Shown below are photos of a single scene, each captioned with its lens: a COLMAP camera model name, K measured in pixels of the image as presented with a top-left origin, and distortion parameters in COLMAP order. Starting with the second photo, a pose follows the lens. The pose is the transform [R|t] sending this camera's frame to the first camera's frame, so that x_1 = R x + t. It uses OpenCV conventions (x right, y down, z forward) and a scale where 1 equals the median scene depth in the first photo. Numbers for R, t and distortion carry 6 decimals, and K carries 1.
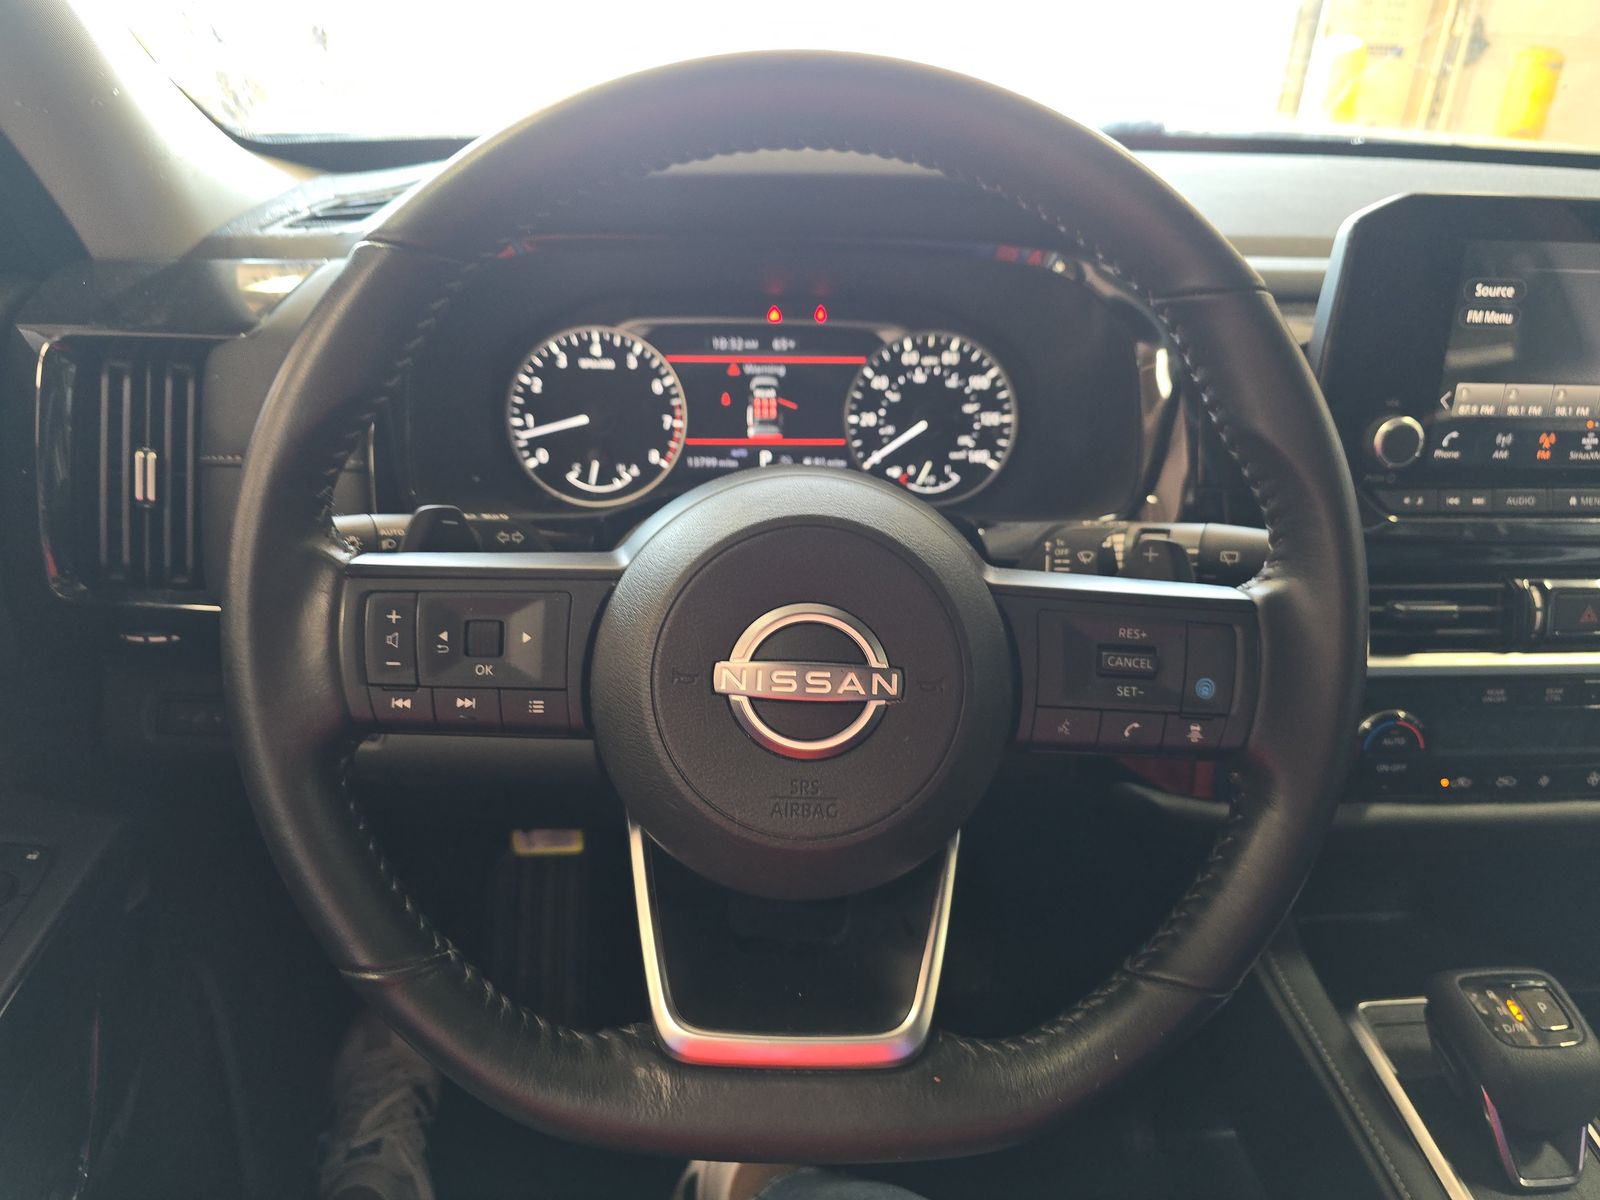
lens RADIAL K [[1052.0, 0, 793.2], [0, 1052.0, 597.9], [0, 0, 1]] dist [0.002381, -0.024122]
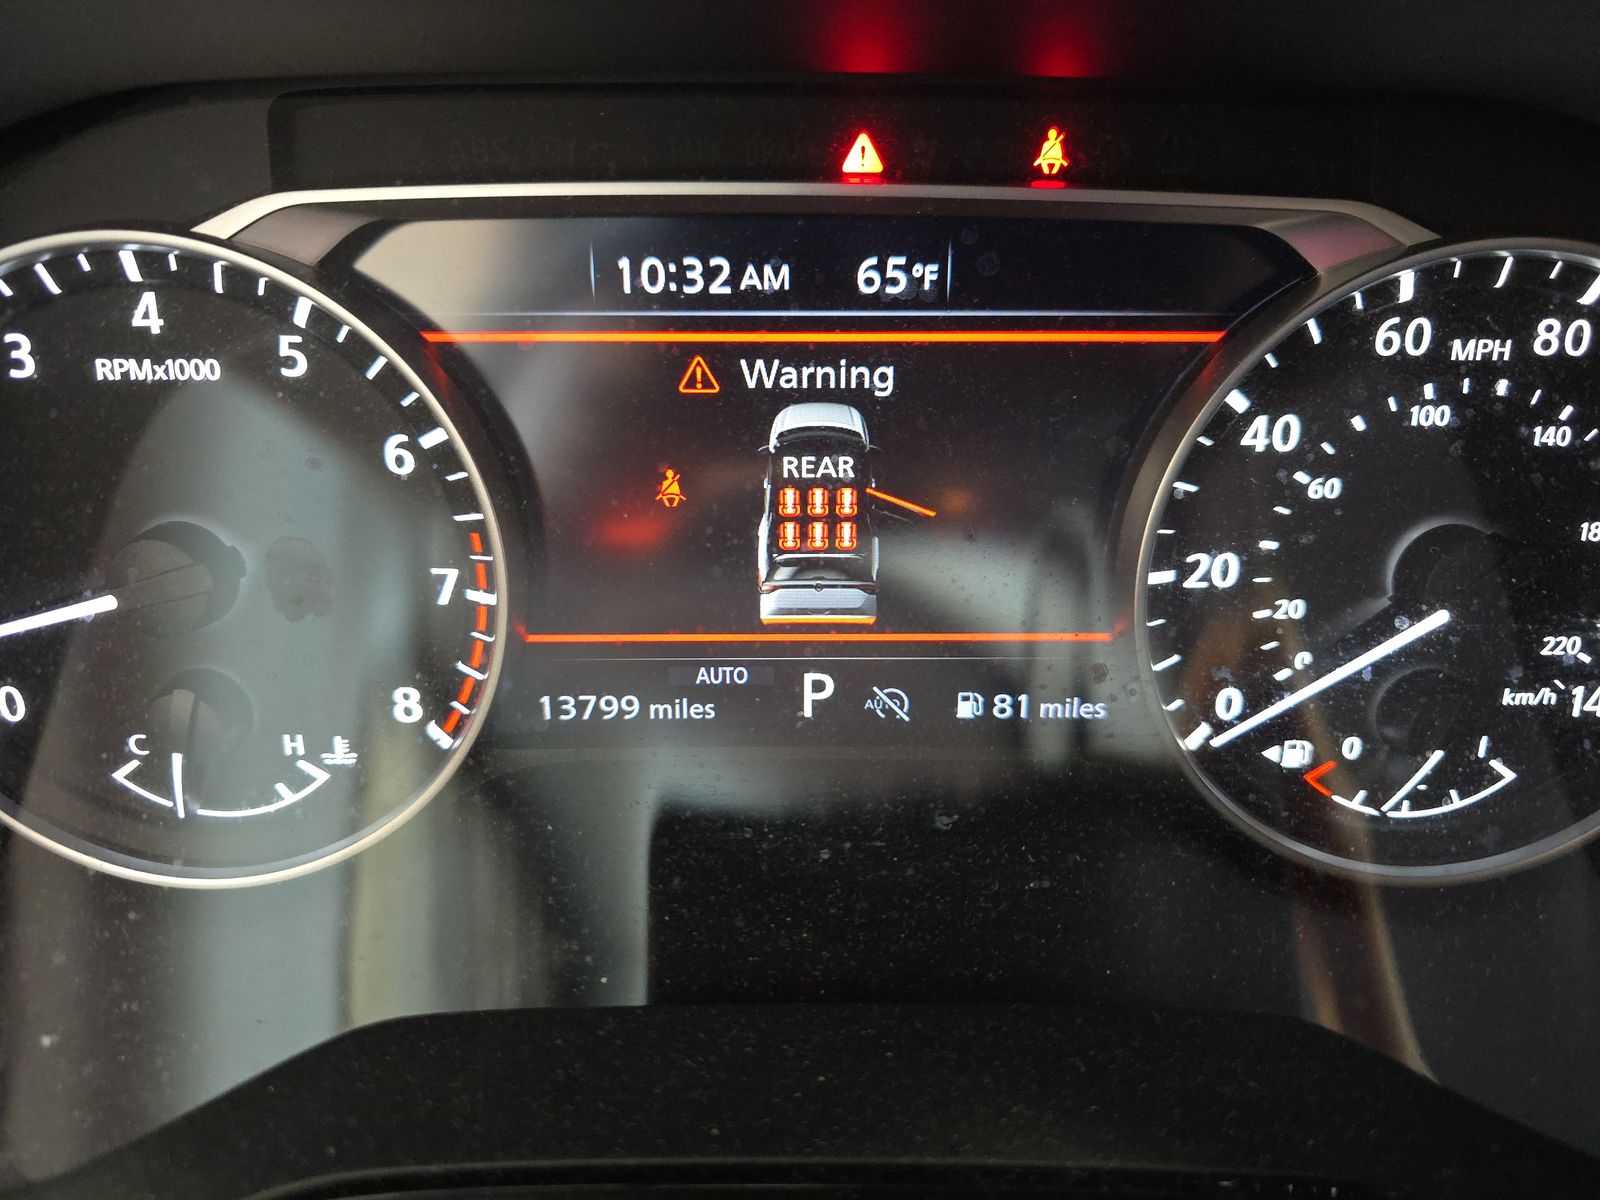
lens RADIAL K [[1052.0, 0, 800.8], [0, 1052.0, 564.1], [0, 0, 1]] dist [0.002381, -0.024122]
pose [[0.997319, 0.025458, -0.068606, -0.012920], [-0.013793, 0.986128, 0.165410, -0.216633], [0.071865, -0.164020, 0.983836, 0.746334]]
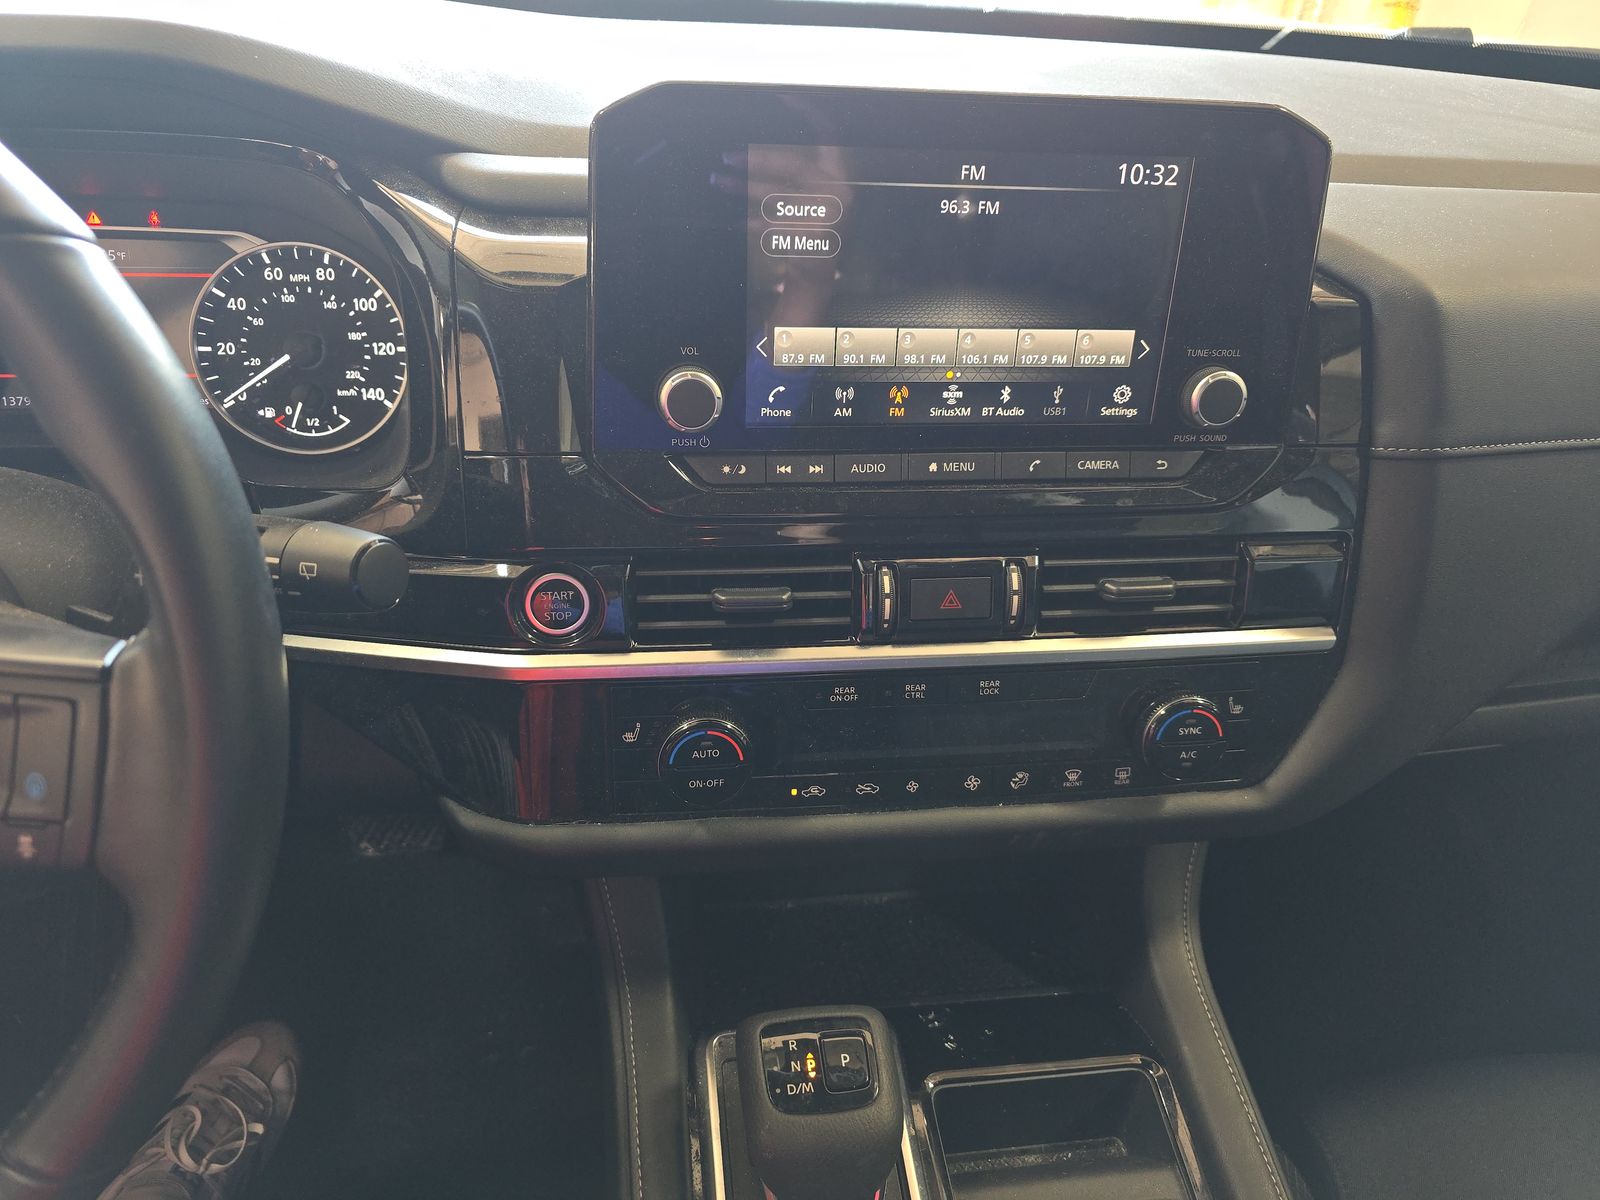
lens RADIAL K [[1052.0, 0, 803.7], [0, 1052.0, 605.5], [0, 0, 1]] dist [0.002381, -0.024122]
pose [[0.996719, -0.013372, 0.079826, 0.461563], [0.003807, 0.992912, 0.118793, -0.067074], [-0.080849, -0.118099, 0.989705, 0.125380]]
